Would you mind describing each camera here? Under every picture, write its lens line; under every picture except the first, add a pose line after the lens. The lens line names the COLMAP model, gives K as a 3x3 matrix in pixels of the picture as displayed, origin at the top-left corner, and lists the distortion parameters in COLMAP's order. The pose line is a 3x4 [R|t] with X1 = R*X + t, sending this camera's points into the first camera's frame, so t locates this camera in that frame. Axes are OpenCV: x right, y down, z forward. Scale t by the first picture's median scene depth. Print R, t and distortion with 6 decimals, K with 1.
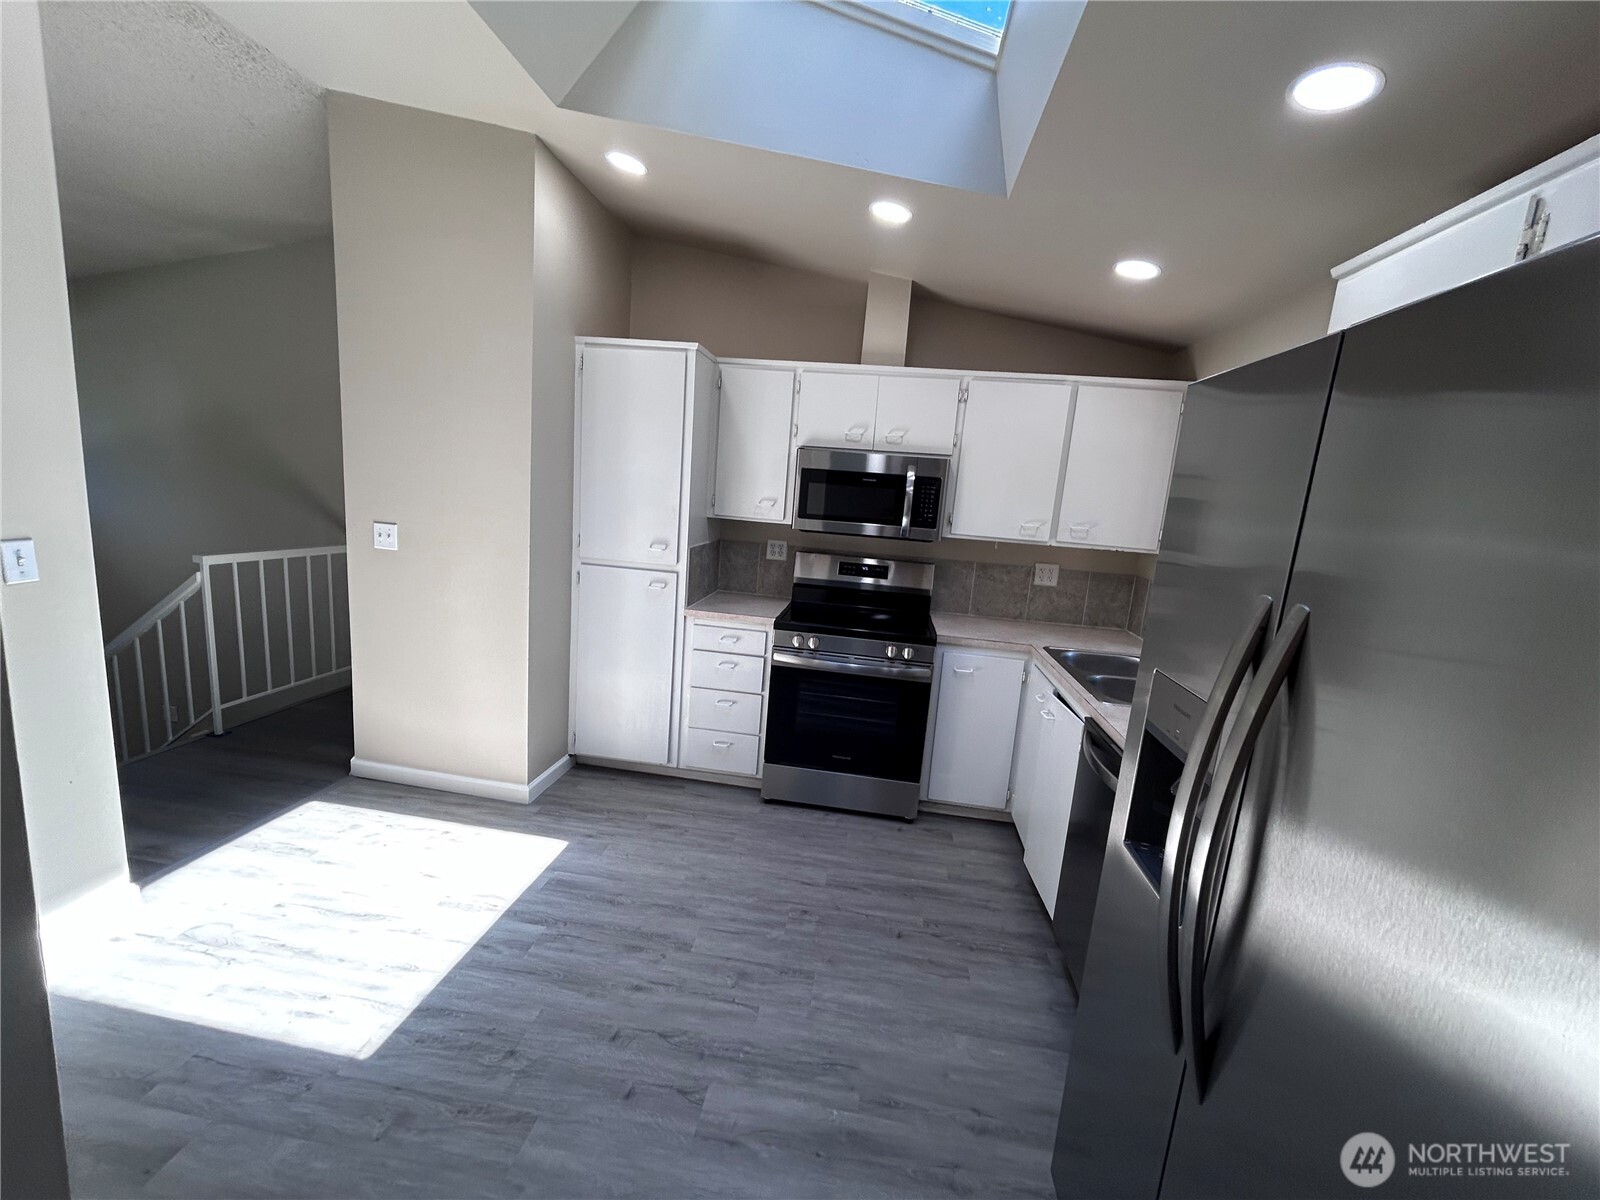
lens RADIAL K [[644.9, 0, 795.8], [0, 644.9, 600.1], [0, 0, 1]] dist [-0.000901, 0.000272]
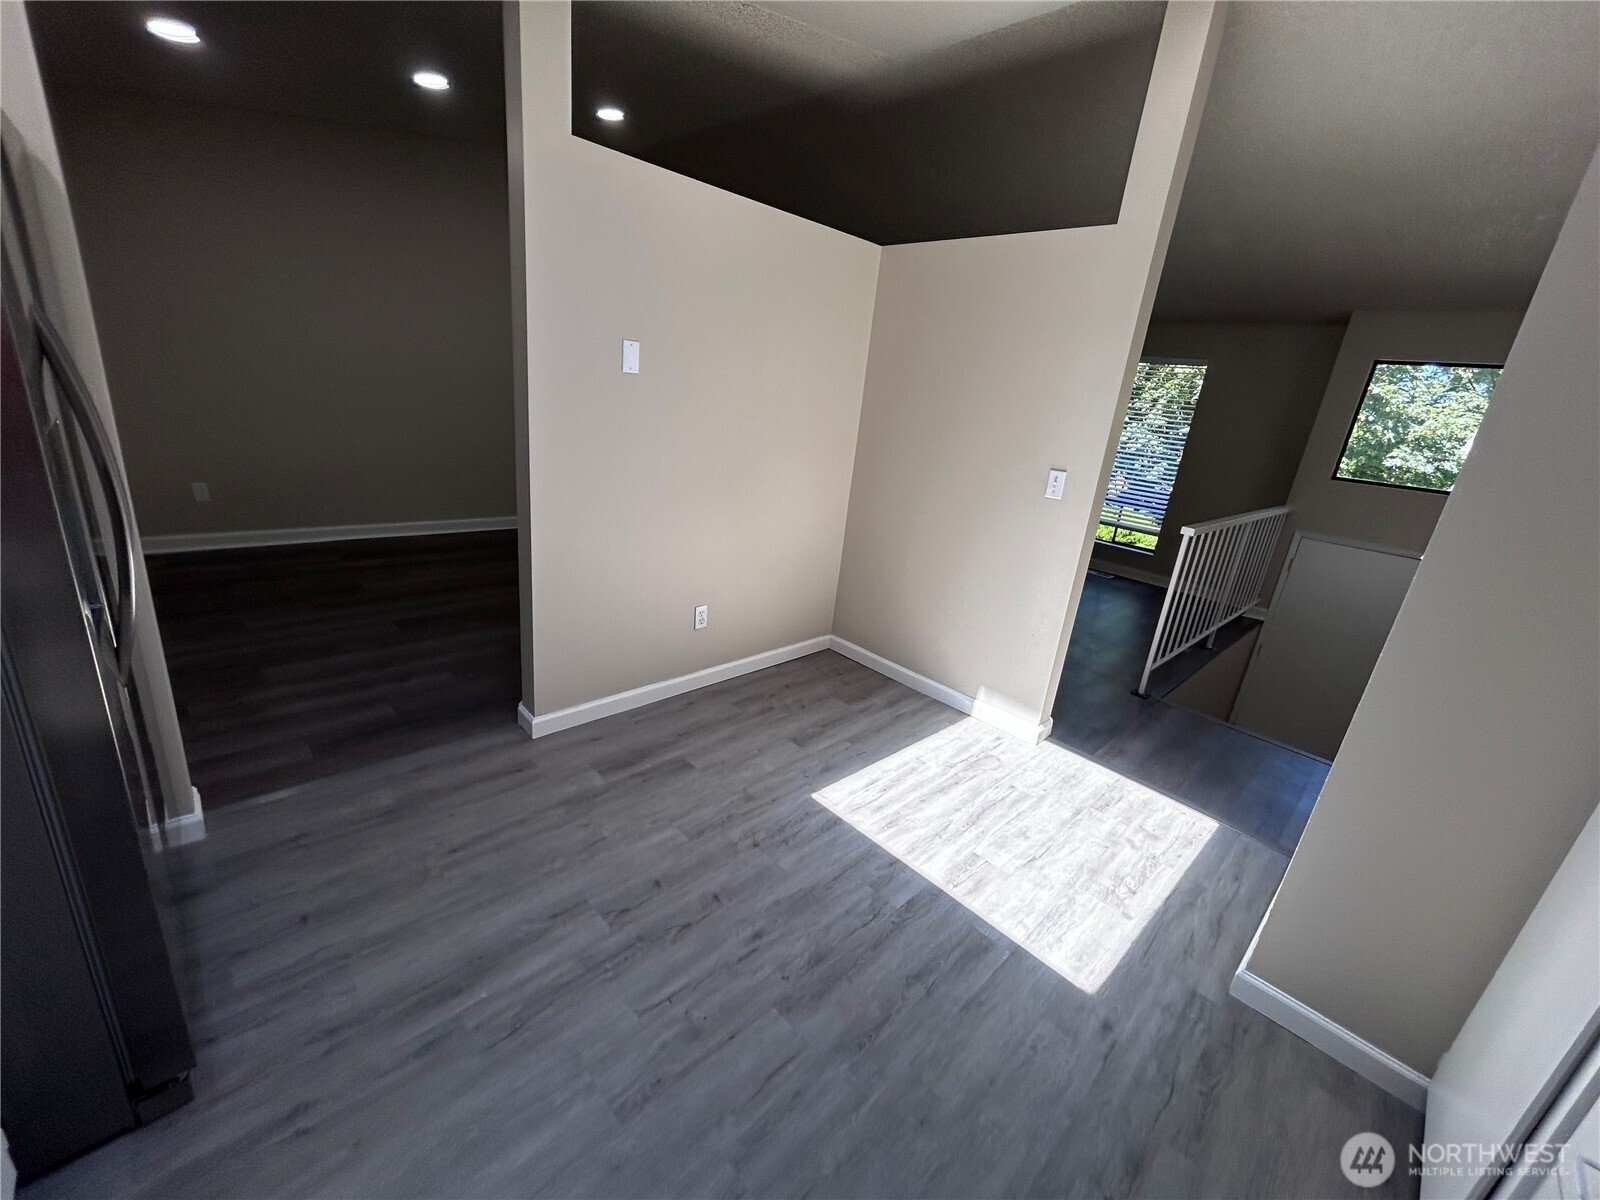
lens RADIAL K [[644.9, 0, 799.4], [0, 644.9, 603.2], [0, 0, 1]] dist [-0.000901, 0.000272]
pose [[-0.602665, 0.111262, -0.790199, 0.300637], [-0.284055, 0.895462, 0.342725, -0.113699], [0.745726, 0.431009, -0.508060, 1.019950]]
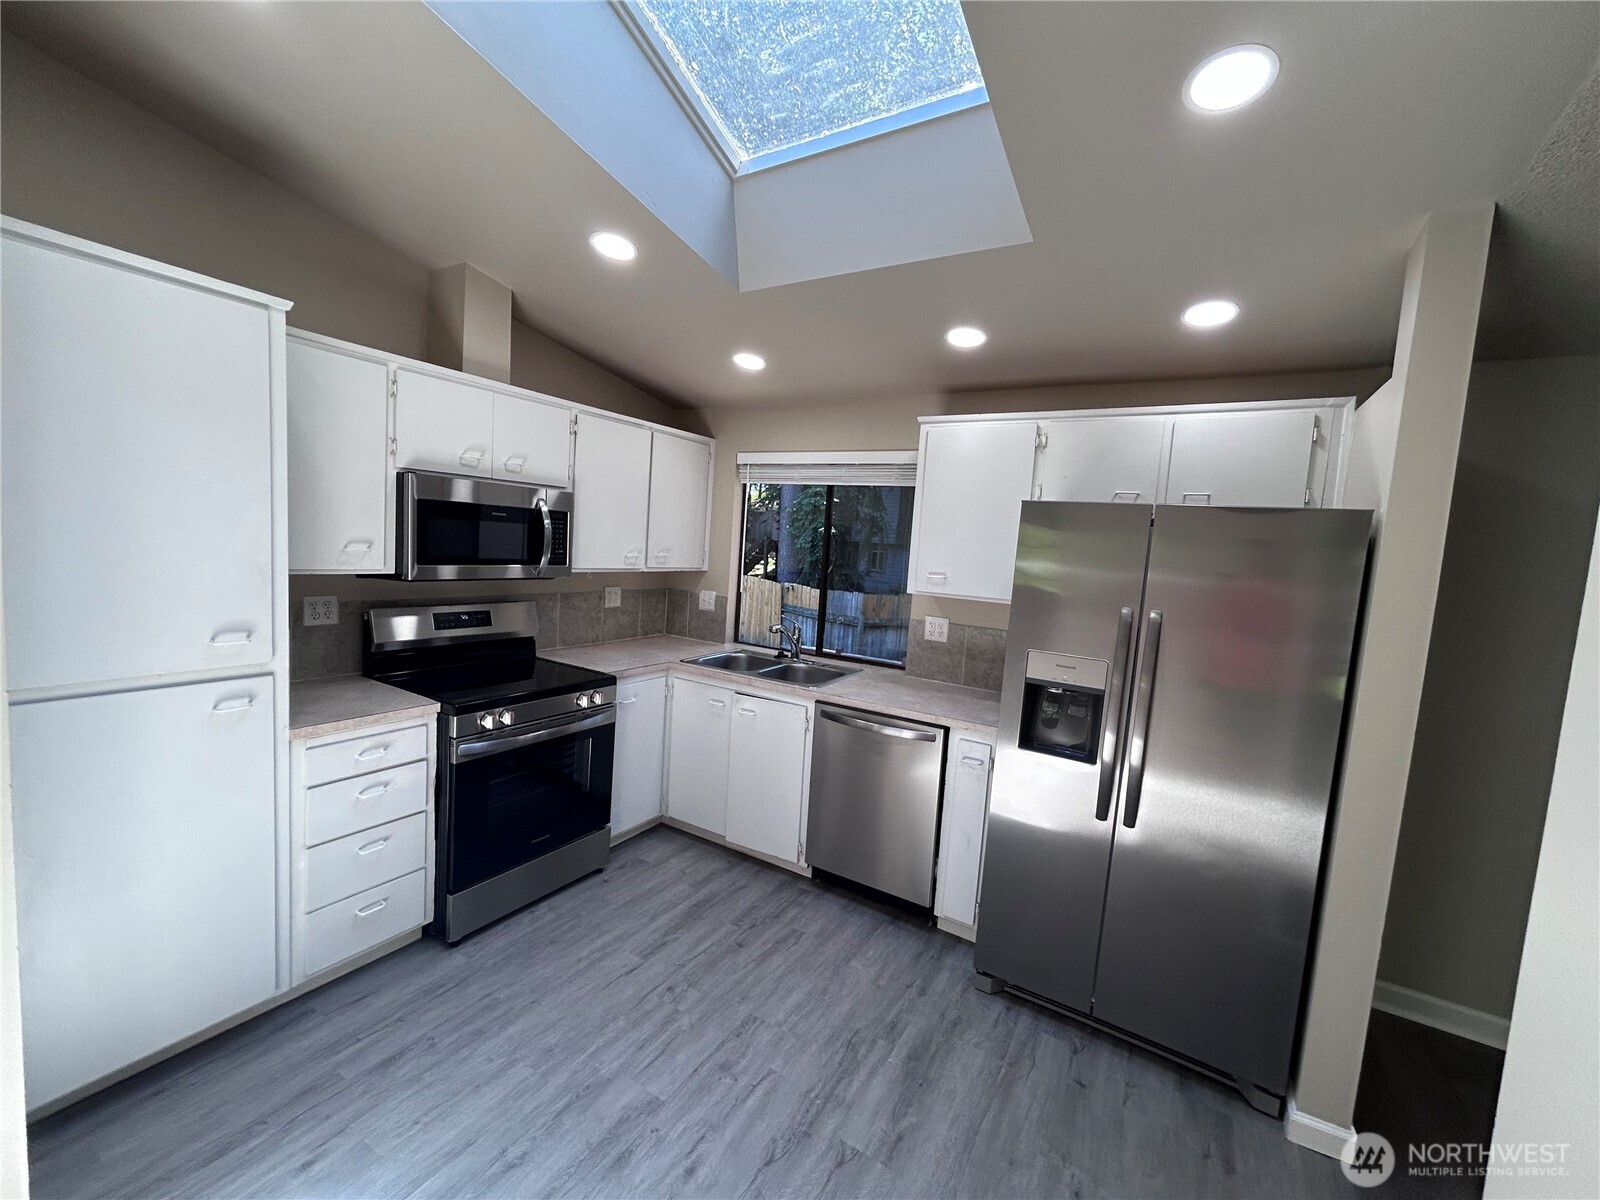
lens RADIAL K [[644.9, 0, 798.9], [0, 644.9, 599.6], [0, 0, 1]] dist [-0.000901, 0.000272]
pose [[0.402839, -0.131070, 0.905837, -0.653557], [0.118531, 0.988830, 0.090366, -0.134346], [-0.907563, 0.070967, 0.413875, 0.379385]]
